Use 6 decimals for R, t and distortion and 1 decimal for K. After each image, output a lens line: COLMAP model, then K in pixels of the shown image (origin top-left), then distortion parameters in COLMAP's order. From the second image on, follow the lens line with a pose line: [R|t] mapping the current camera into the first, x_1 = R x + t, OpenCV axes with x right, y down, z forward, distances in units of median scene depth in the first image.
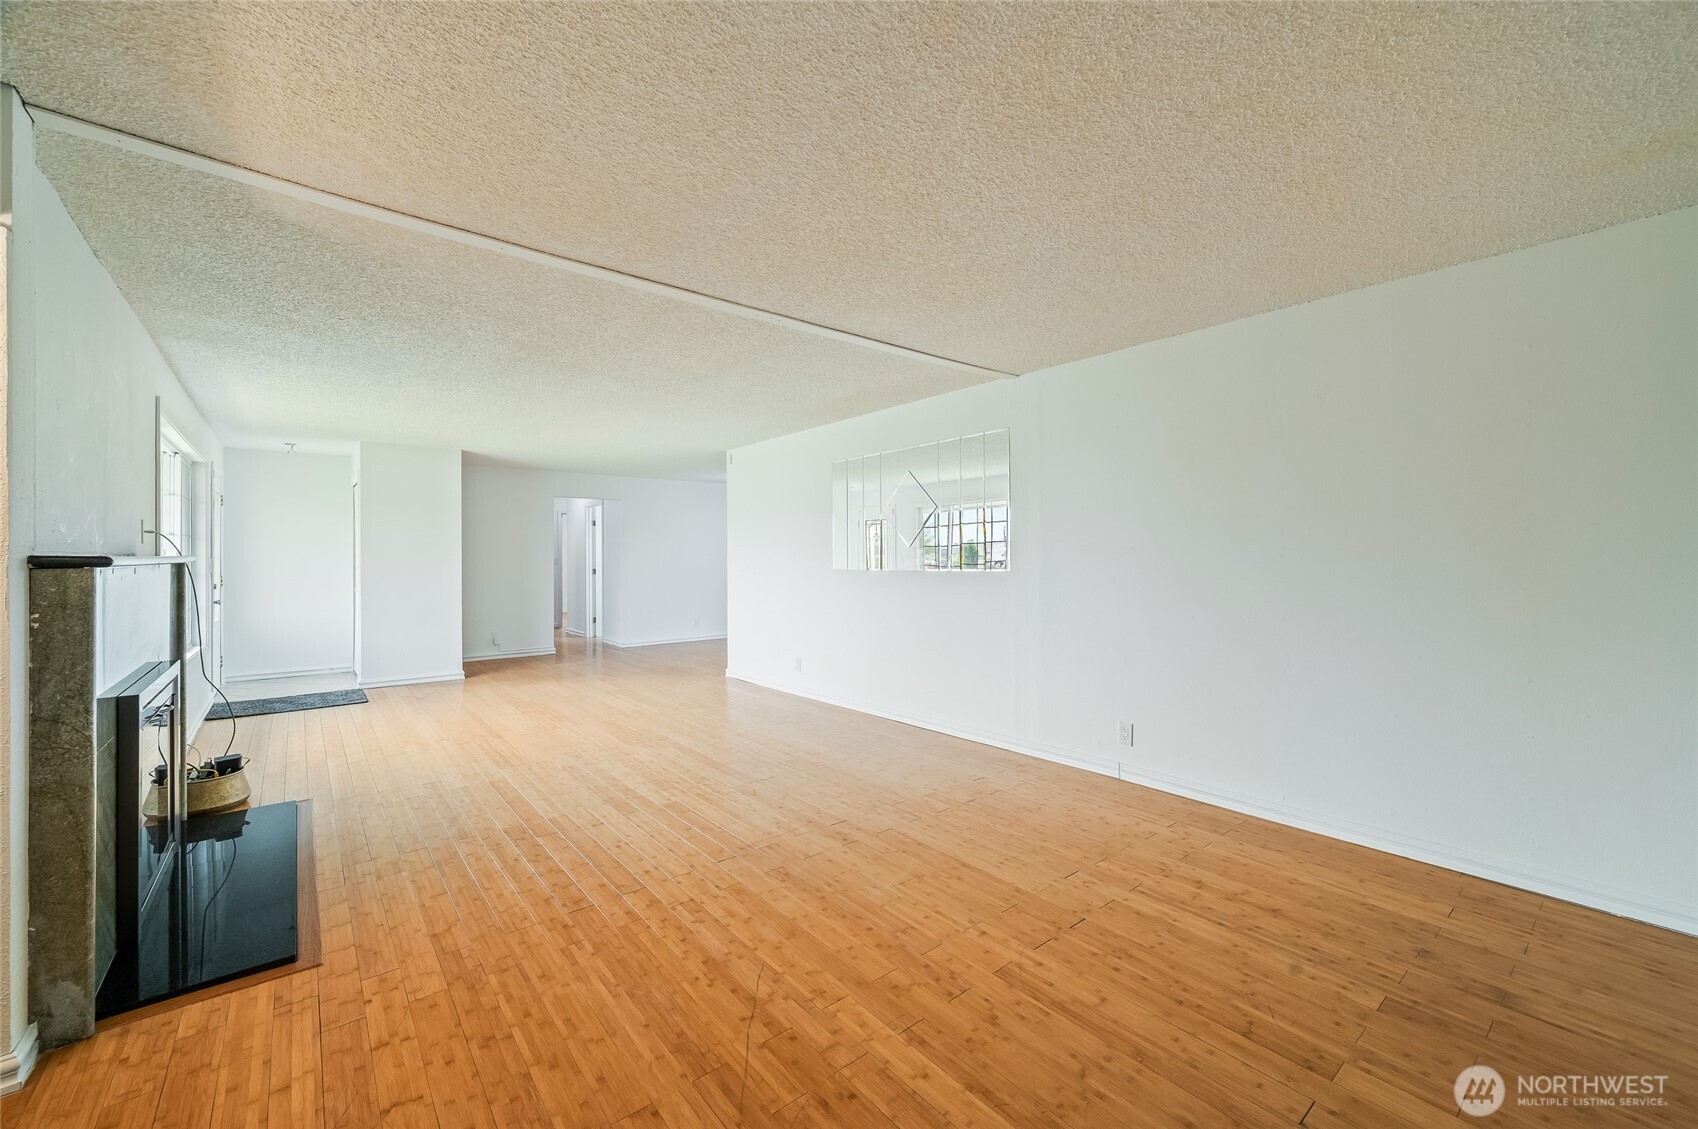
lens RADIAL K [[676.6, 0, 848.9], [0, 676.6, 562.2], [0, 0, 1]] dist [0.001019, 0.000200]
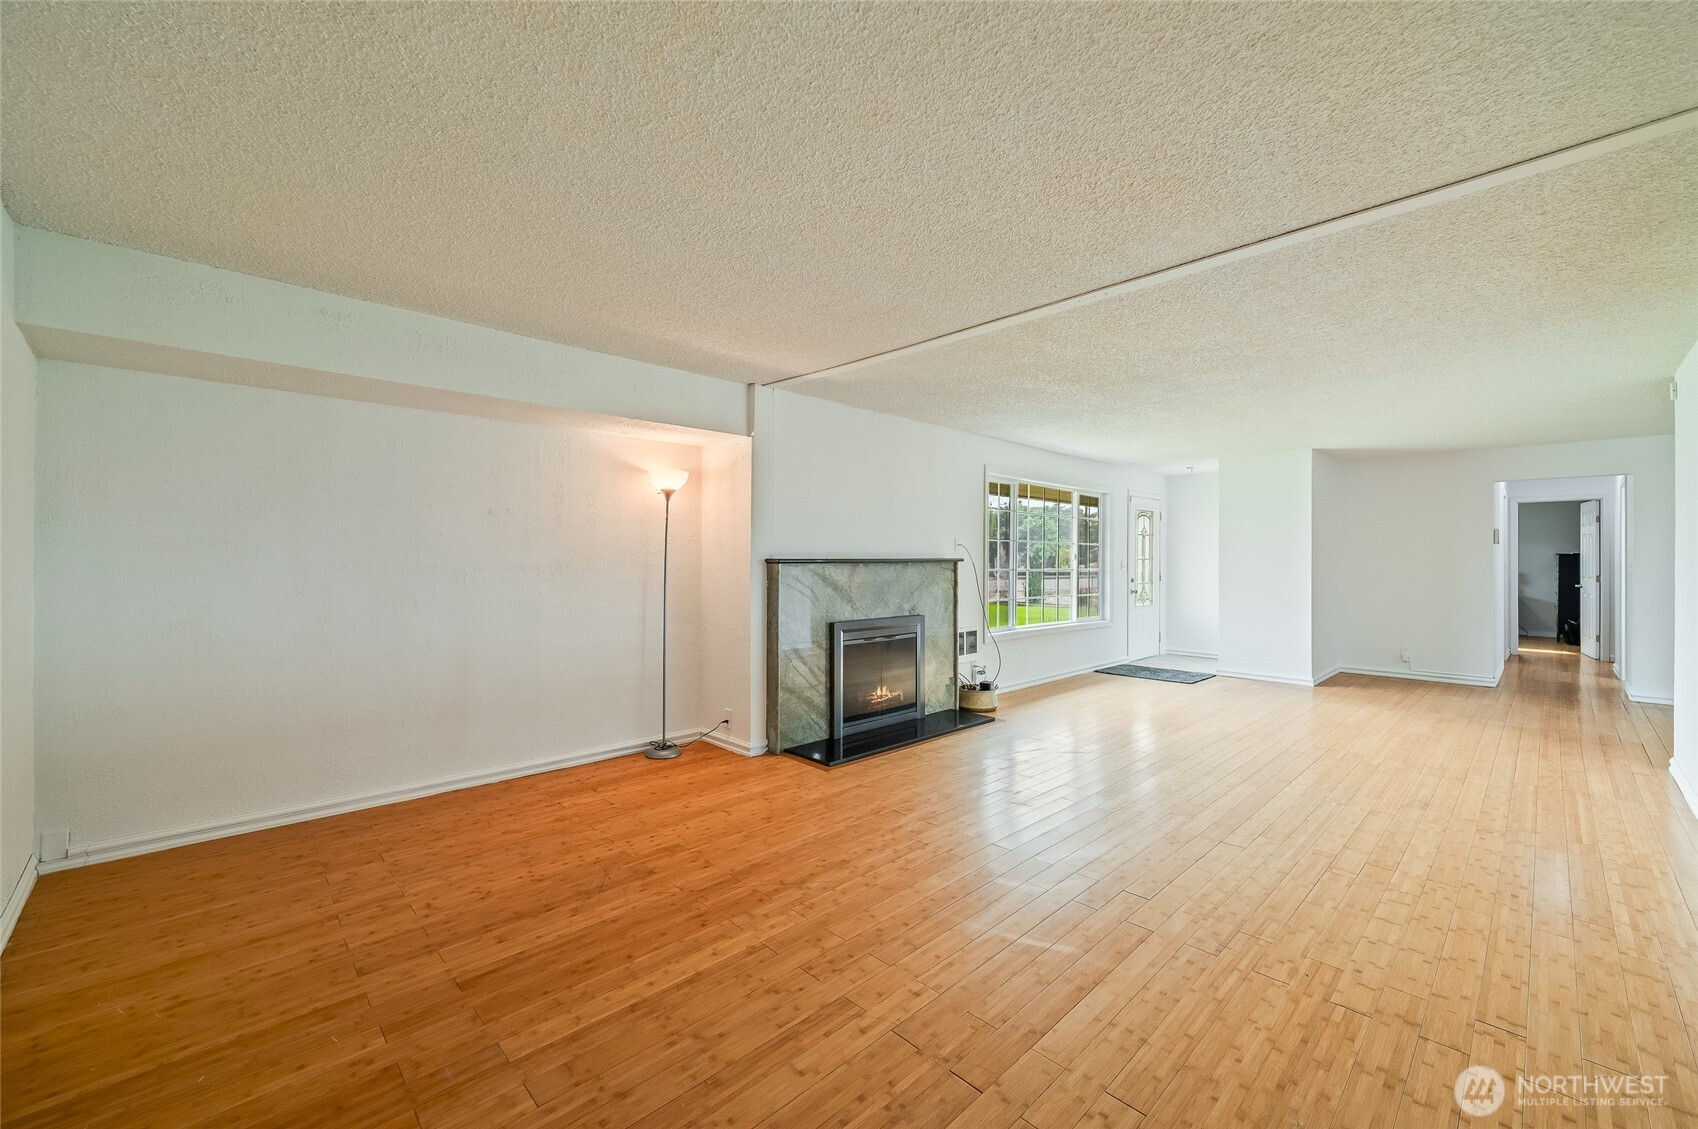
lens RADIAL K [[676.6, 0, 848.0], [0, 676.6, 556.2], [0, 0, 1]] dist [0.001019, 0.000200]
pose [[0.080671, -0.001668, -0.996739, 1.184416], [-0.011779, 0.999927, -0.002626, -0.011062], [0.996671, 0.011952, 0.080646, 0.936135]]
